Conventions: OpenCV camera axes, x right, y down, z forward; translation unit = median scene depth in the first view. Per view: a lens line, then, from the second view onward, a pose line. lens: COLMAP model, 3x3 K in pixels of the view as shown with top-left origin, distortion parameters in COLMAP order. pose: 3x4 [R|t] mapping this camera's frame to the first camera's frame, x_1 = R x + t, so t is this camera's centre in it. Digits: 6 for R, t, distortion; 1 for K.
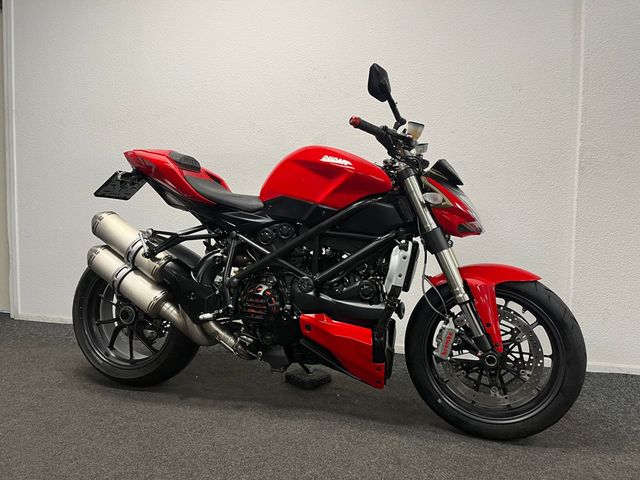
lens RADIAL K [[499.7, 0, 317.1], [0, 499.7, 236.6], [0, 0, 1]] dist [0.016700, -0.030178]
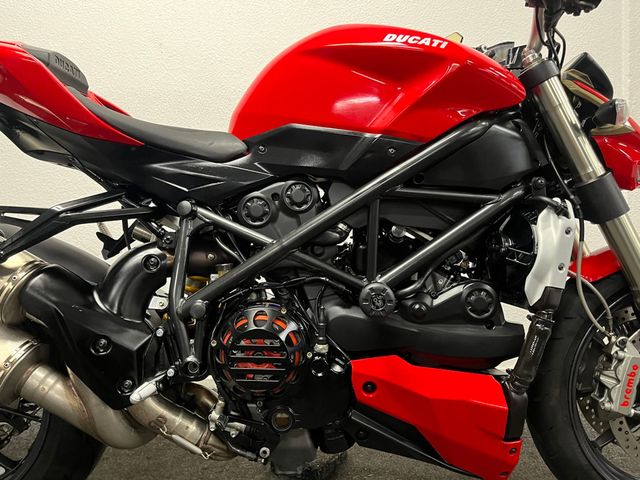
lens RADIAL K [[499.7, 0, 325.4], [0, 499.7, 236.4], [0, 0, 1]] dist [0.016700, -0.030178]
pose [[0.955731, -0.053248, 0.289383, -0.183102], [0.052703, 0.998563, 0.009681, 0.026077], [-0.289483, 0.005999, 0.957164, 0.515562]]
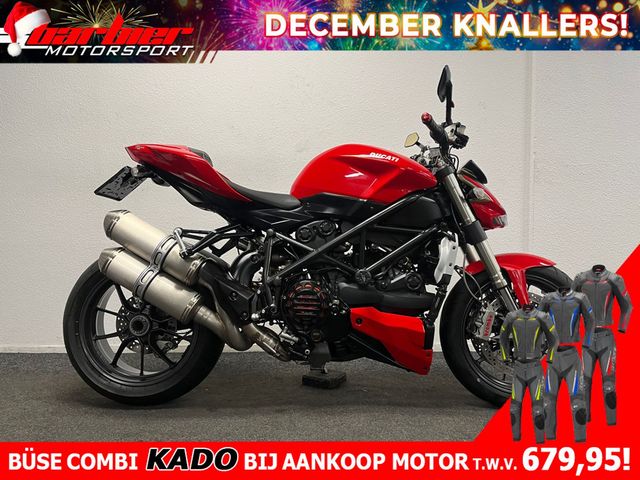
lens RADIAL K [[499.7, 0, 319.4], [0, 499.7, 243.2], [0, 0, 1]] dist [0.016700, -0.030178]
pose [[0.957986, -0.019327, 0.286163, -0.362584], [0.028501, 0.999204, -0.027928, 0.047526], [-0.285395, 0.034911, 0.957774, 0.043664]]
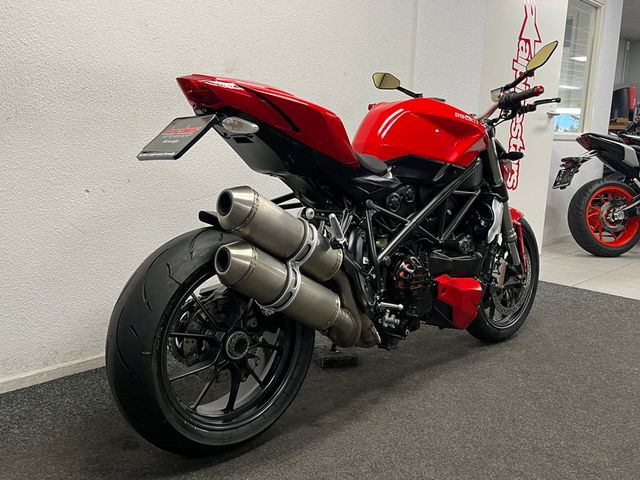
lens RADIAL K [[636.7, 0, 317.6], [0, 636.7, 244.4], [0, 0, 1]] dist [-0.008223, 0.000000]
pose [[0.481938, -0.166320, 0.860275, -1.132338], [0.026677, 0.984149, 0.175325, -0.125726], [-0.875799, -0.061546, 0.478736, 0.591528]]
